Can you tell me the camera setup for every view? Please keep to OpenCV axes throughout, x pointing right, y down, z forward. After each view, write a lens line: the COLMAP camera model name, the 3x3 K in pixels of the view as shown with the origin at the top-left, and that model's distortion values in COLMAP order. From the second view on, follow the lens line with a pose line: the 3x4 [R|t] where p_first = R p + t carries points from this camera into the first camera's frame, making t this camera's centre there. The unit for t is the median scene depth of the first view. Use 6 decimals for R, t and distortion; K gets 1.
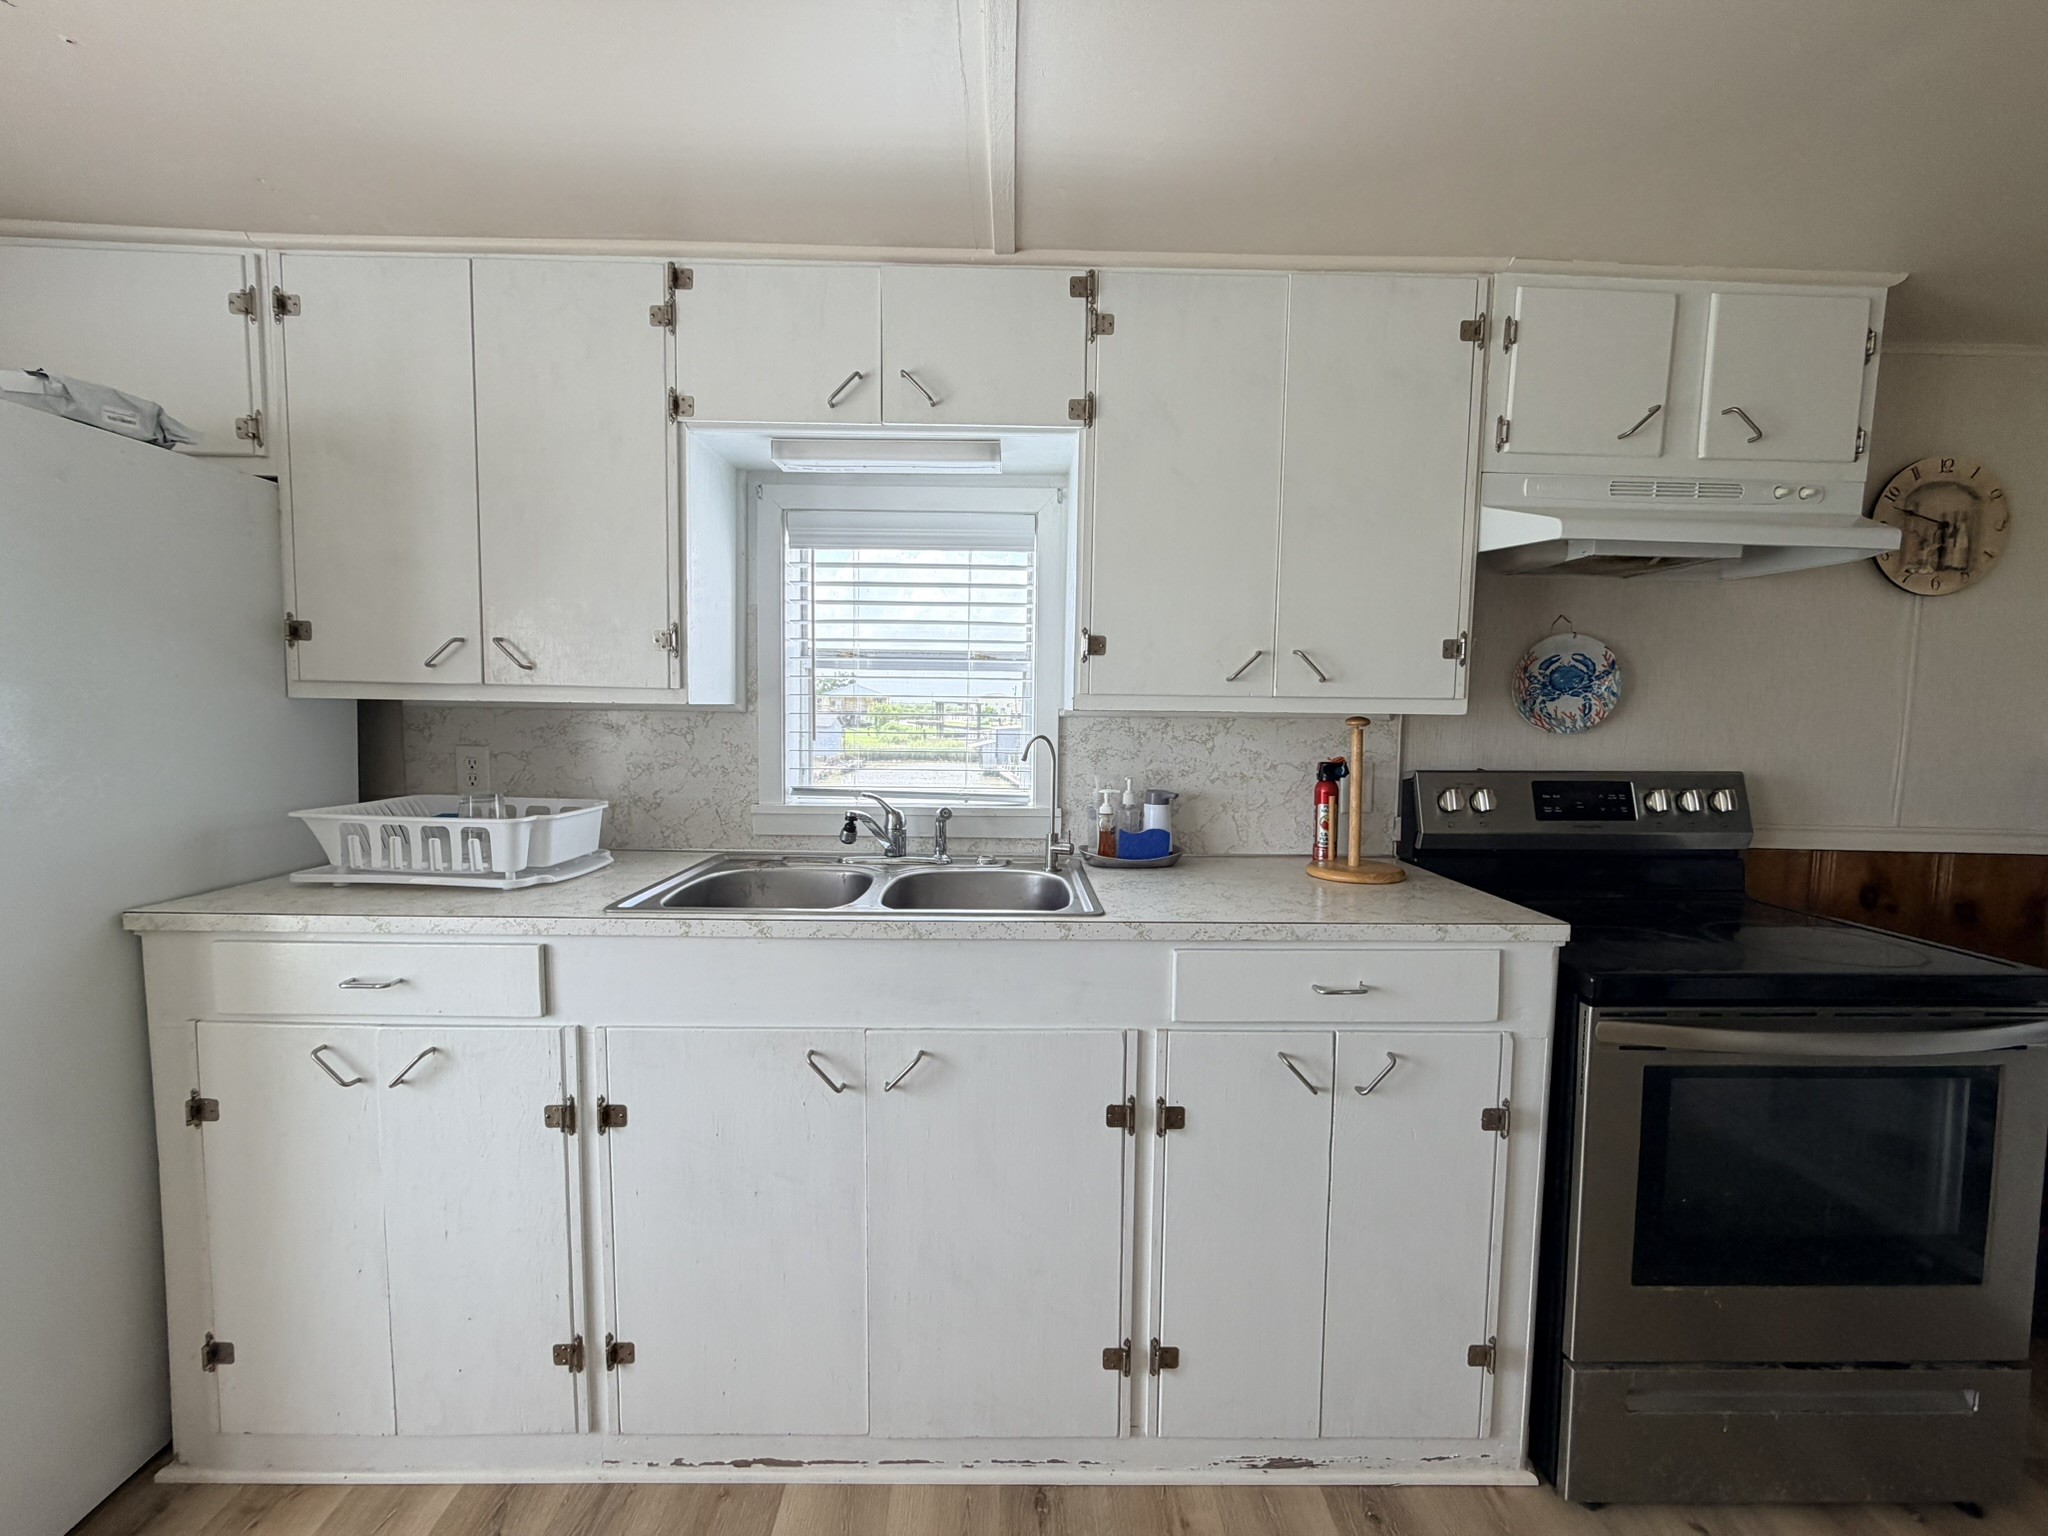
lens RADIAL K [[817.9, 0, 1018.1], [0, 817.9, 766.5], [0, 0, 1]] dist [-0.000680, 0.000062]
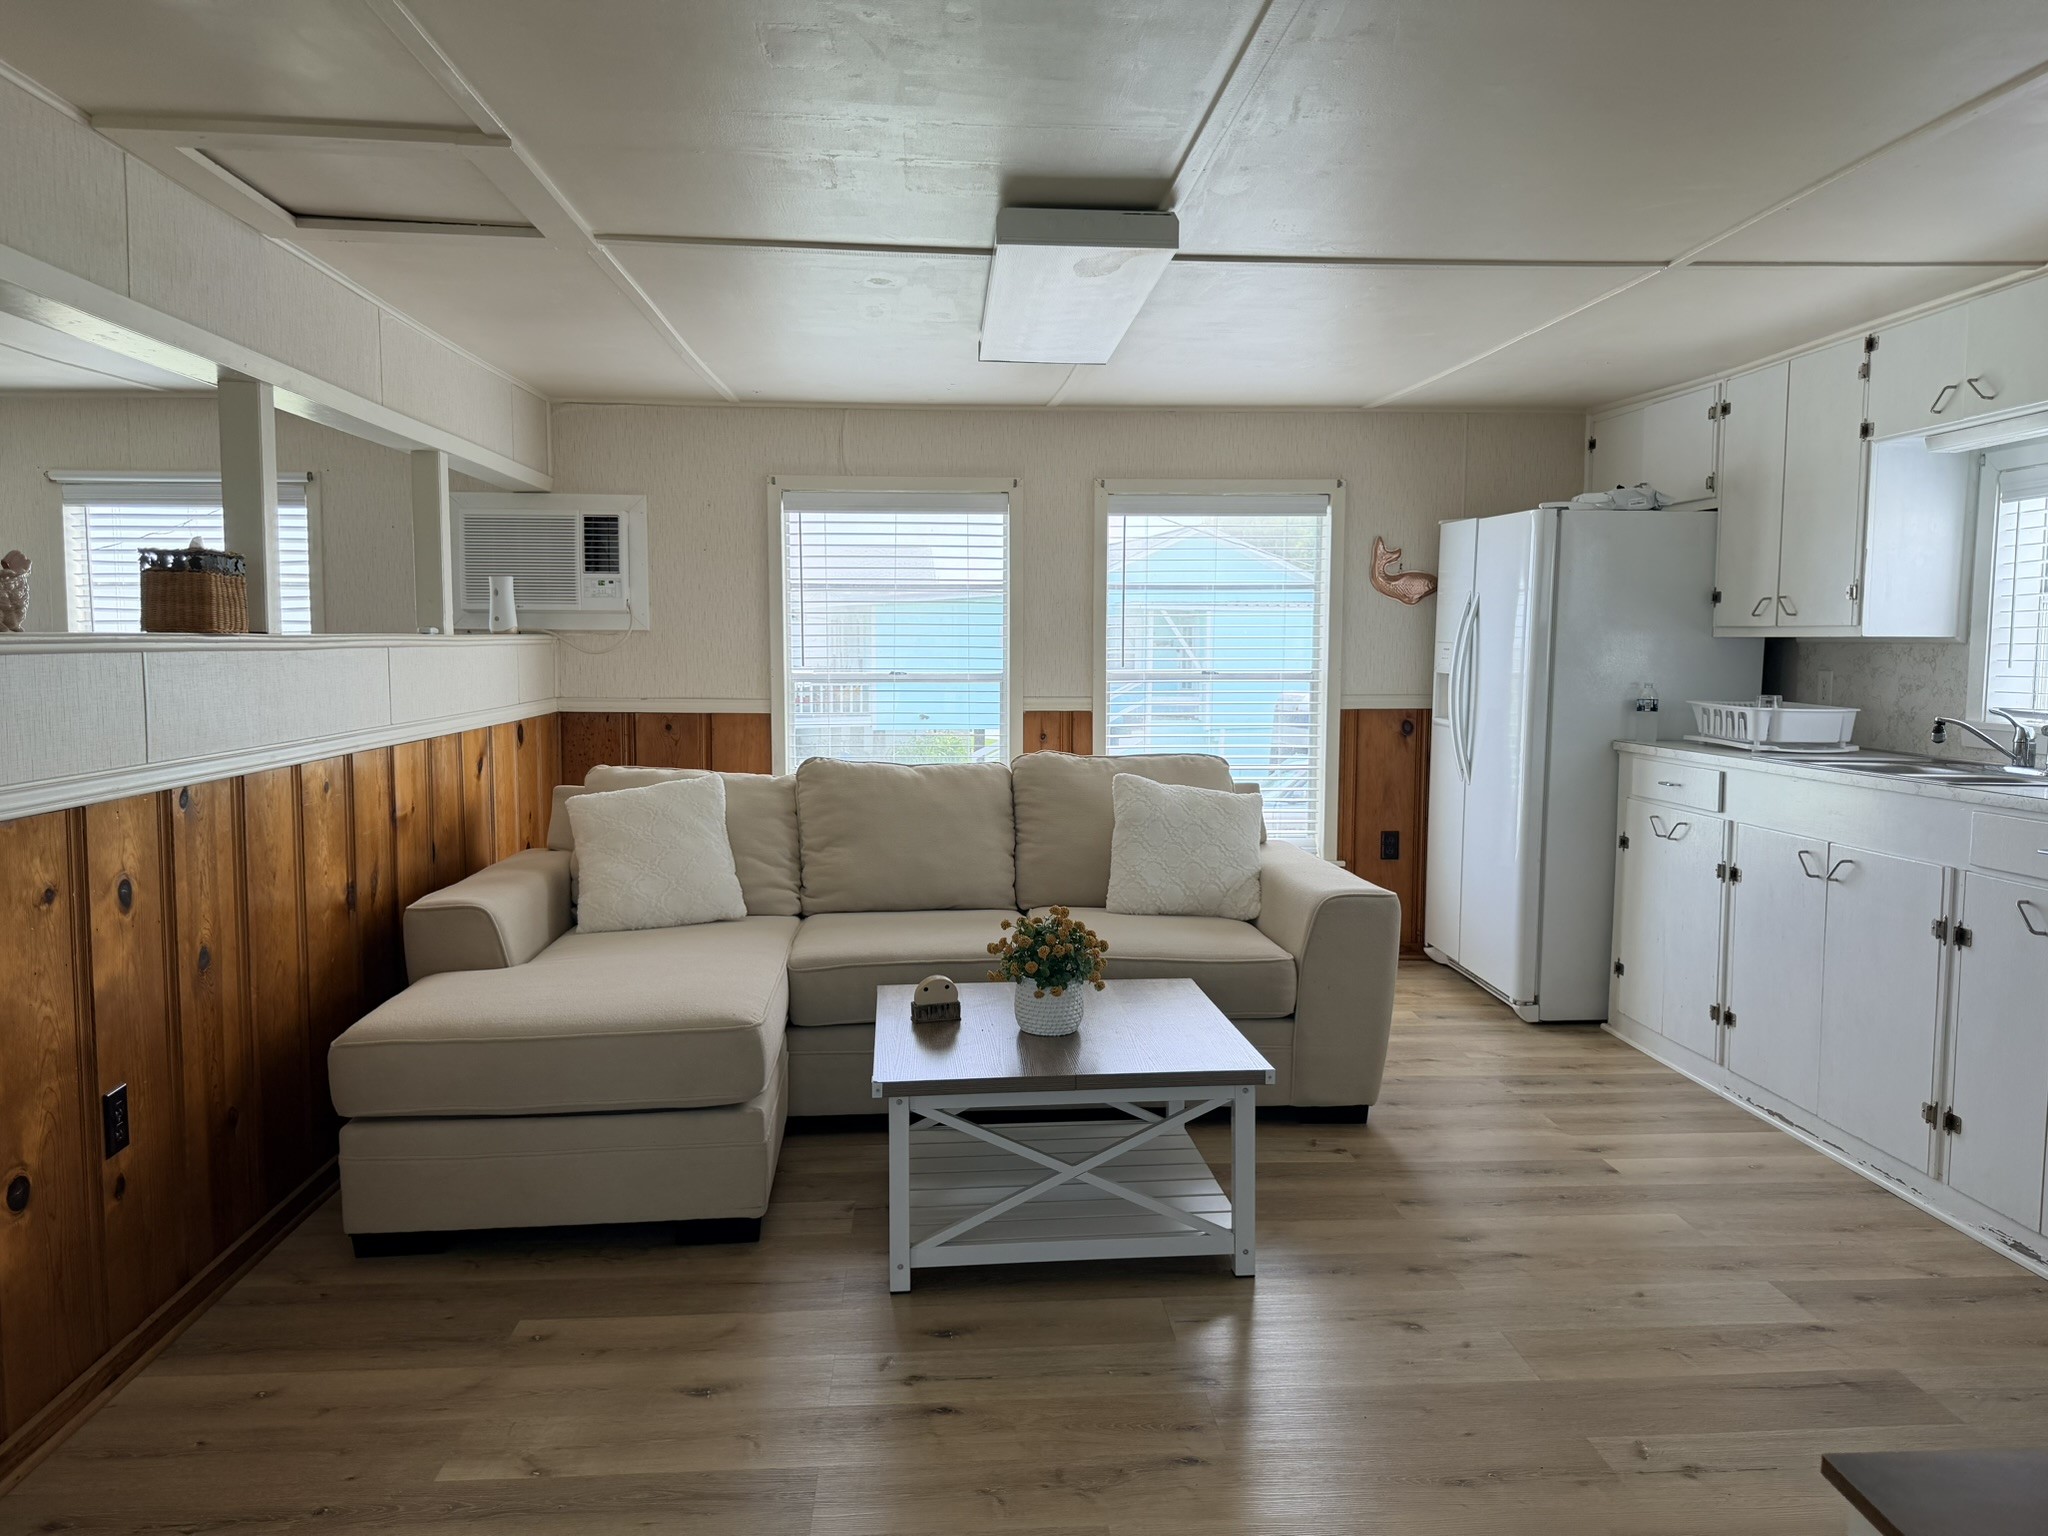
lens RADIAL K [[1442.0, 0, 1031.3], [0, 1442.0, 771.7], [0, 0, 1]] dist [0.062817, -0.092067]
pose [[0.061907, 0.073018, -0.995407, 2.088110], [-0.079581, 0.994506, 0.068002, 0.102527], [0.994904, 0.075006, 0.067378, -0.598004]]
